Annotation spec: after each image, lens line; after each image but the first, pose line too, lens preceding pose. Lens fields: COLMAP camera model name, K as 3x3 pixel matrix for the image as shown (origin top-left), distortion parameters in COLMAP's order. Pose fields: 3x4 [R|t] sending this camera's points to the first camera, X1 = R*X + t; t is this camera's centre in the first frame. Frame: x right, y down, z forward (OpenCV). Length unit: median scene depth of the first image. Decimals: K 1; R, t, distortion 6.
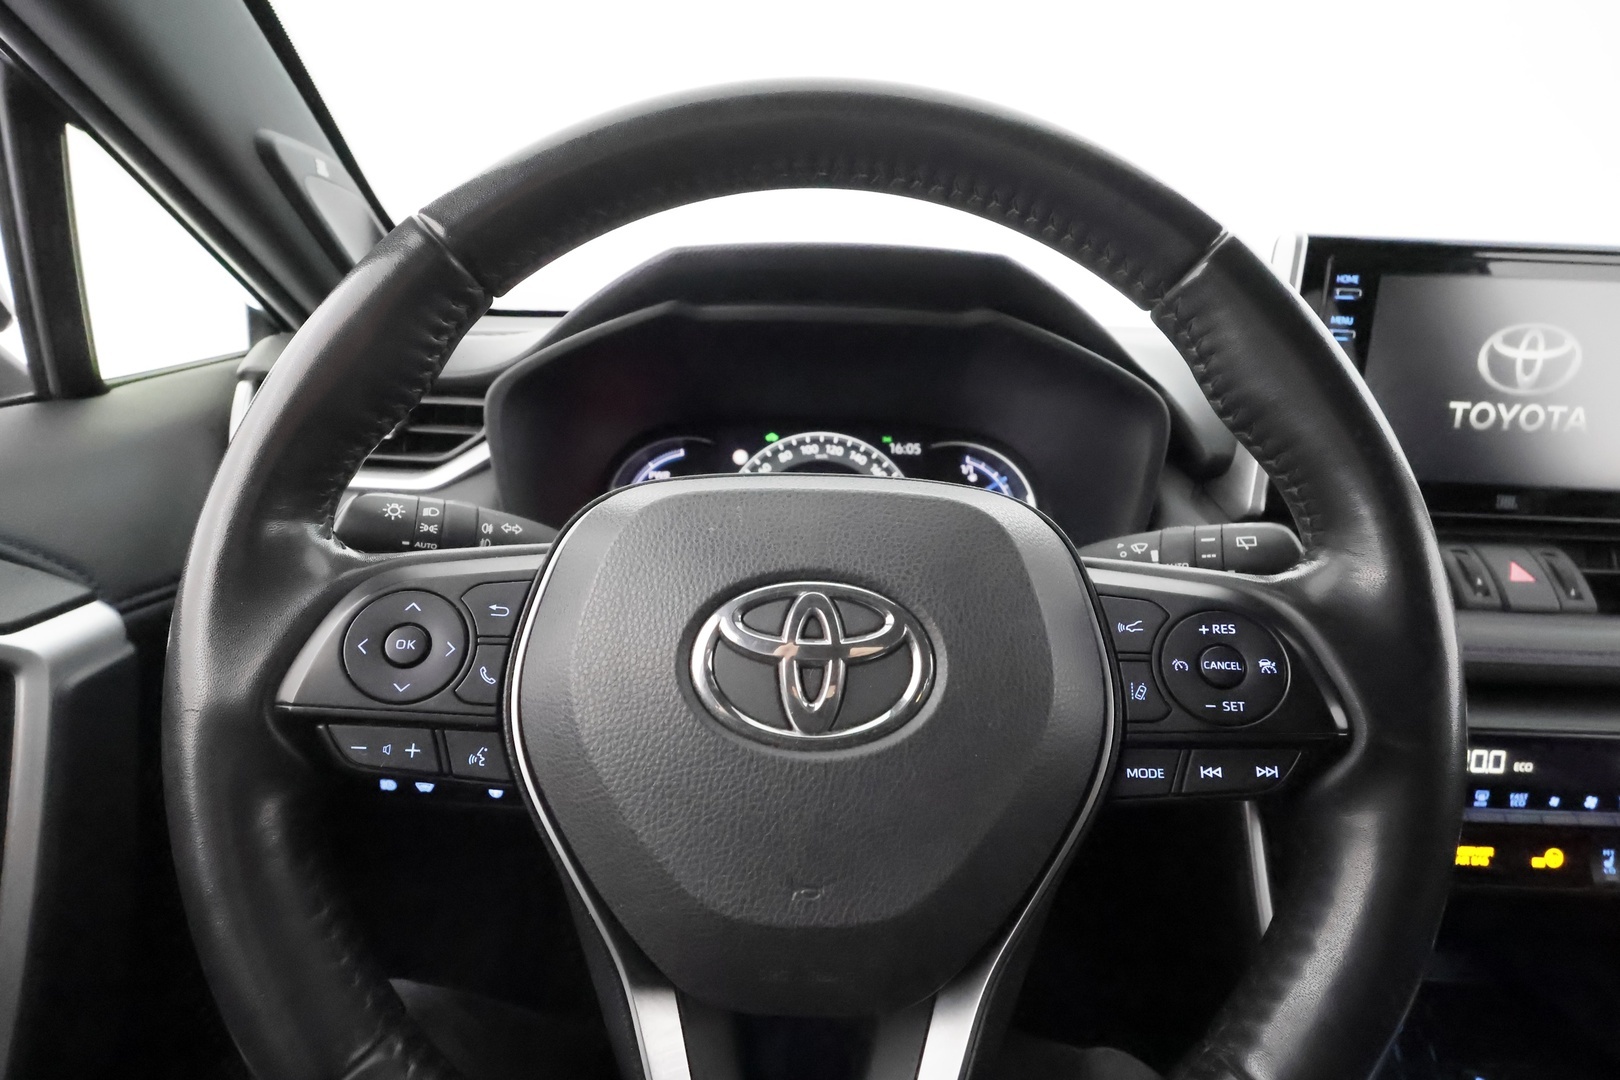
lens RADIAL K [[756.3, 0, 801.3], [0, 756.3, 540.1], [0, 0, 1]] dist [-0.002692, 0.000835]
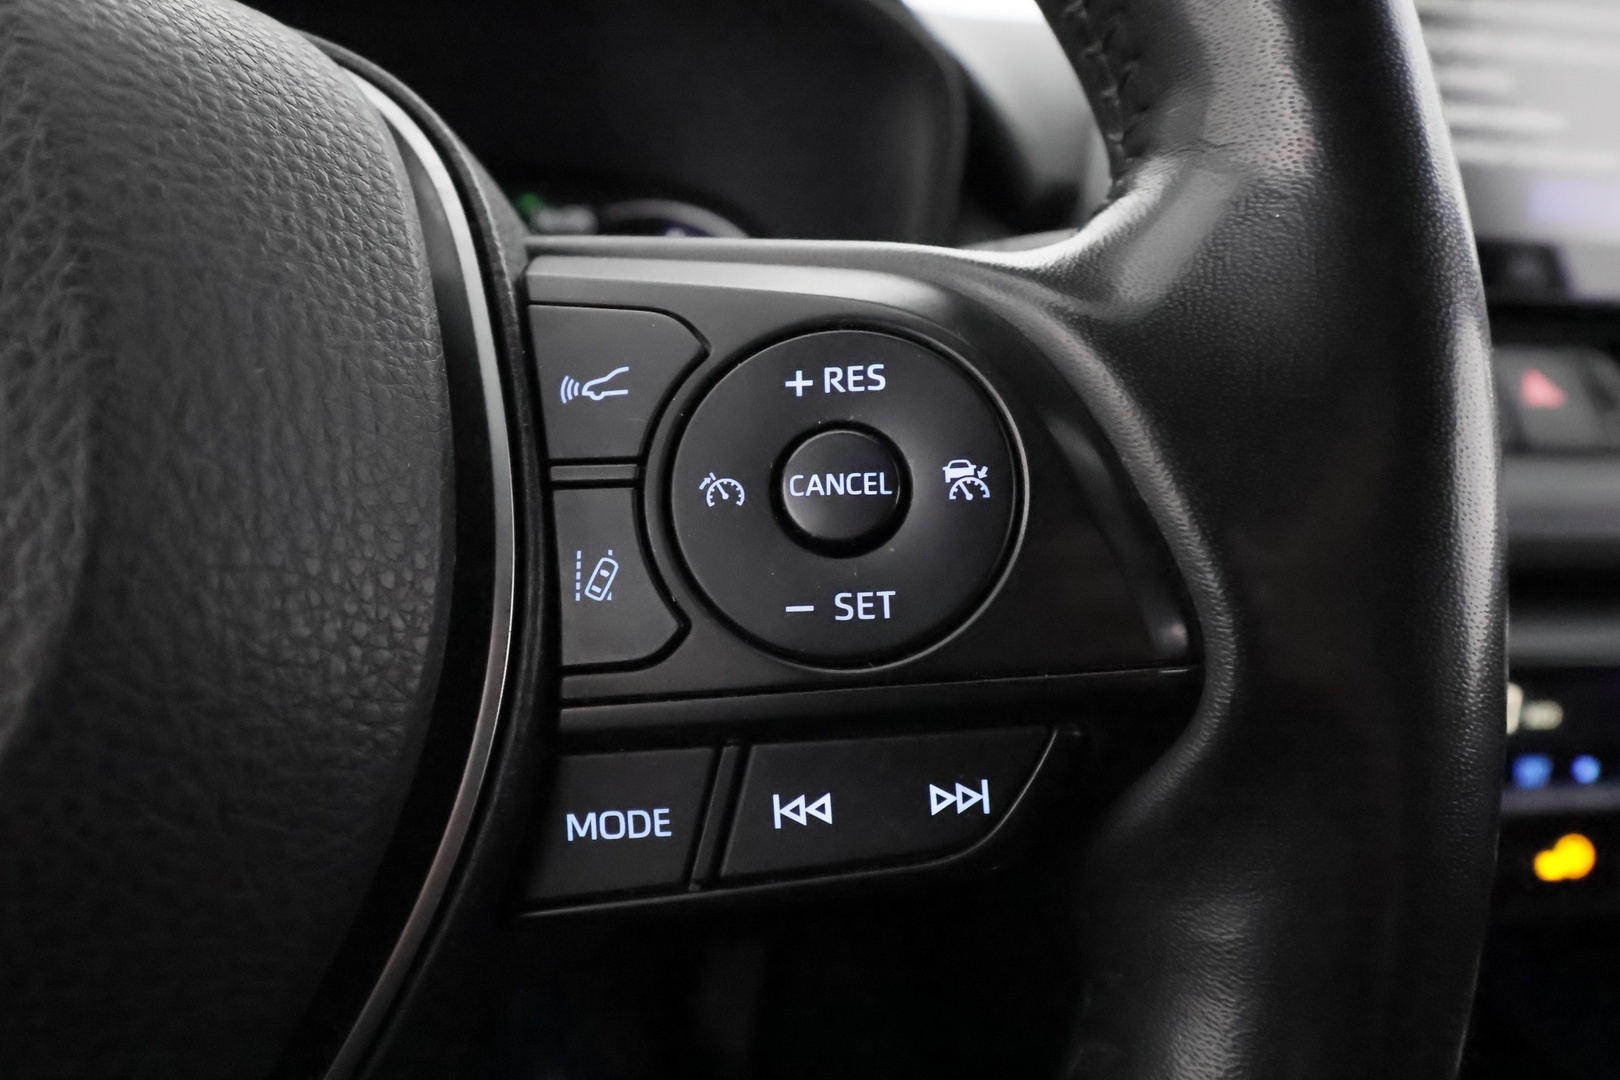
lens RADIAL K [[994.1, 0, 798.3], [0, 994.1, 547.8], [0, 0, 1]] dist [0.023585, 0.000234]
pose [[0.986753, -0.035927, 0.158204, 0.469857], [0.022106, 0.995852, 0.088266, 0.154488], [-0.160719, -0.083599, 0.983453, 0.579026]]
